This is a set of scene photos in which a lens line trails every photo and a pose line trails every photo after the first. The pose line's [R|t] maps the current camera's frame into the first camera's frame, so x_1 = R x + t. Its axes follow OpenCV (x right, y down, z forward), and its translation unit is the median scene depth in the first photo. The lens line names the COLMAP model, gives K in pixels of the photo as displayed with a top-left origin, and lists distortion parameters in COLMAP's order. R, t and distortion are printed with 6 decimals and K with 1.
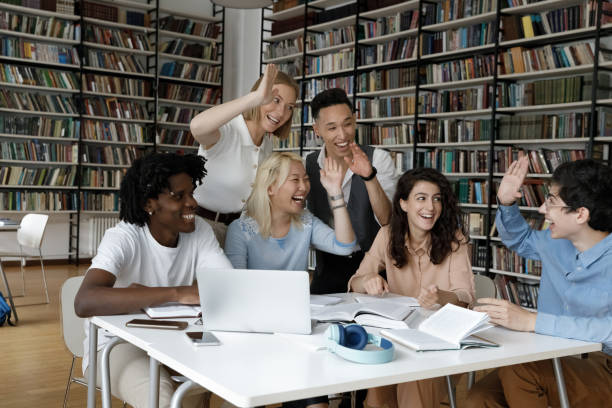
lens RADIAL K [[727.0, 0, 293.9], [0, 727.0, 205.9], [0, 0, 1]] dist [0.096057, -0.012672]
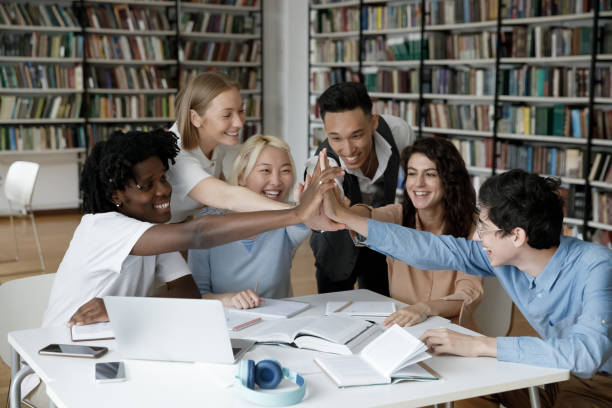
lens RADIAL K [[936.2, 0, 306.0], [0, 936.2, 204.0], [0, 0, 1]] dist [0.169287, -0.152810]
pose [[0.996075, -0.016189, -0.087017, 0.043448], [0.023958, 0.995744, 0.088996, -0.023681], [0.085206, -0.090732, 0.992224, -0.022300]]
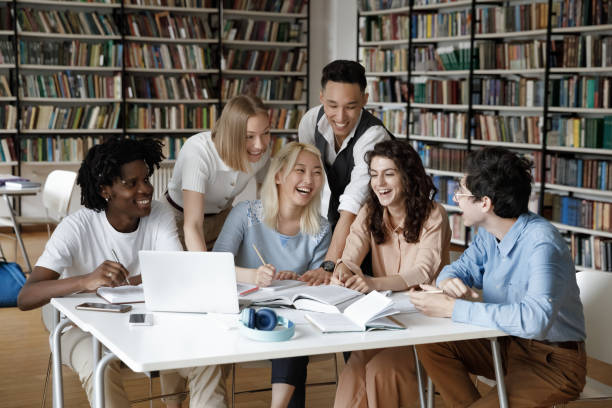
lens RADIAL K [[1052.4, 0, 306.0], [0, 1052.4, 204.0], [0, 0, 1]] dist [0.132520, 0.058853]
pose [[0.989550, -0.006327, -0.144049, 0.069672], [0.015393, 0.997963, 0.061911, -0.016658], [0.143364, -0.063481, 0.987632, -0.099890]]
